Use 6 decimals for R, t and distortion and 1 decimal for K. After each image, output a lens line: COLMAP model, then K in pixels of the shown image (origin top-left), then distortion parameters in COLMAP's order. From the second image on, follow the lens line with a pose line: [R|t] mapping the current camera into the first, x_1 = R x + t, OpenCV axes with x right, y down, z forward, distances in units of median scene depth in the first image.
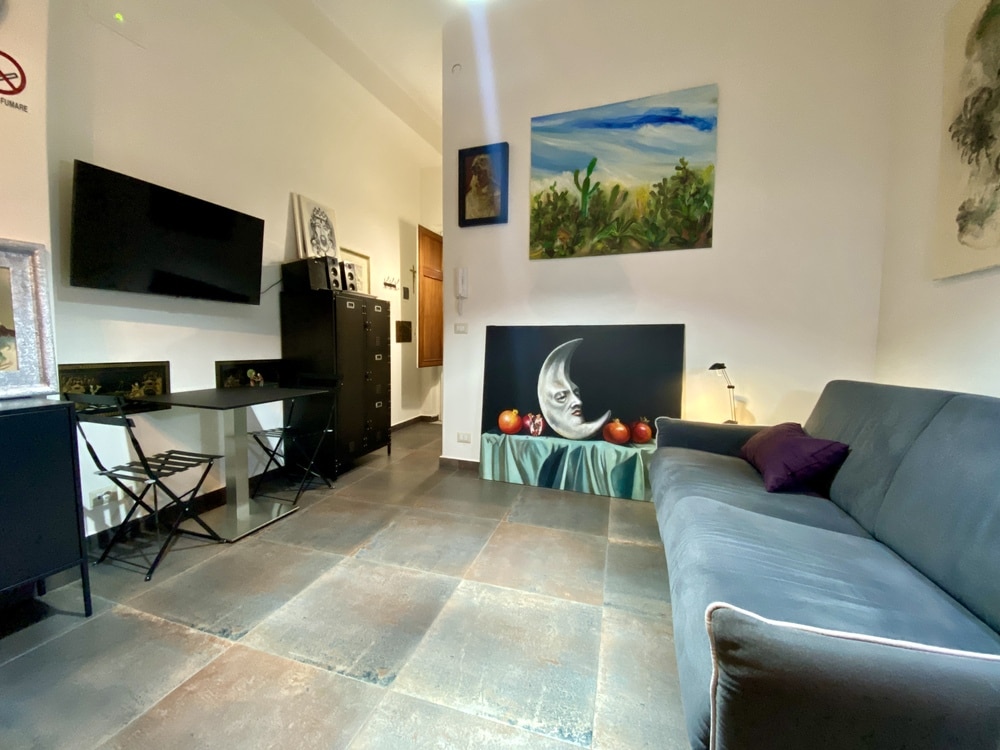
lens RADIAL K [[375.9, 0, 500.0], [0, 375.9, 375.0], [0, 0, 1]] dist [-0.017282, -0.000256]
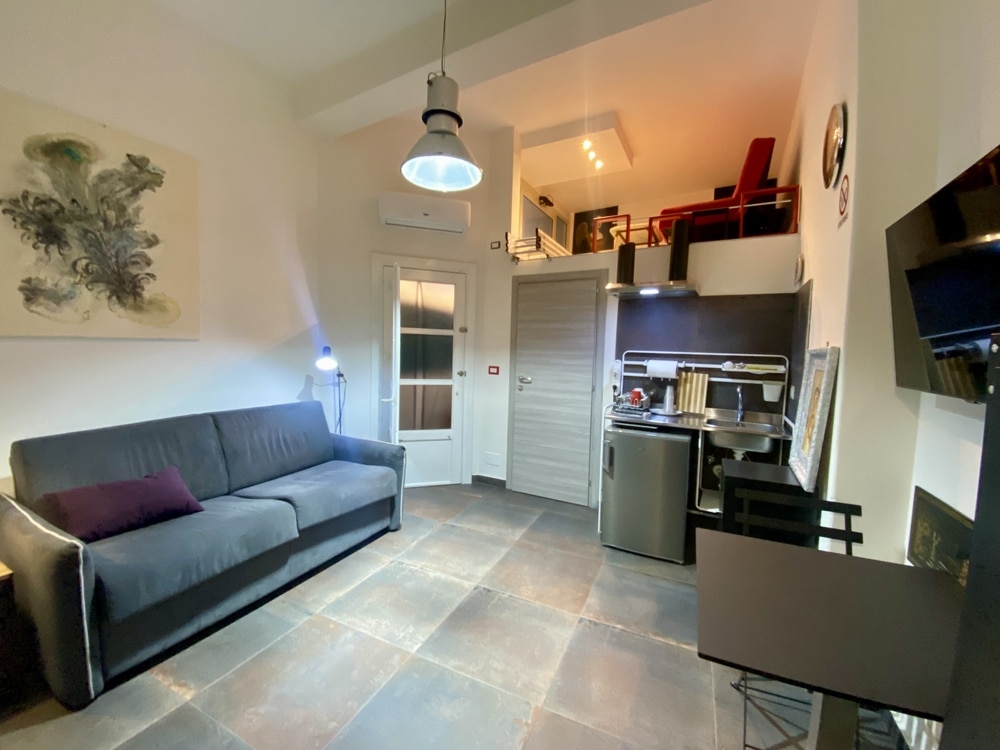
lens RADIAL K [[375.9, 0, 500.0], [0, 375.9, 375.0], [0, 0, 1]] dist [-0.017282, -0.000256]
pose [[-0.987284, -0.051611, 0.150357, -0.520480], [-0.027104, 0.986632, 0.160695, -0.422678], [-0.156641, 0.154576, -0.975484, 2.149582]]
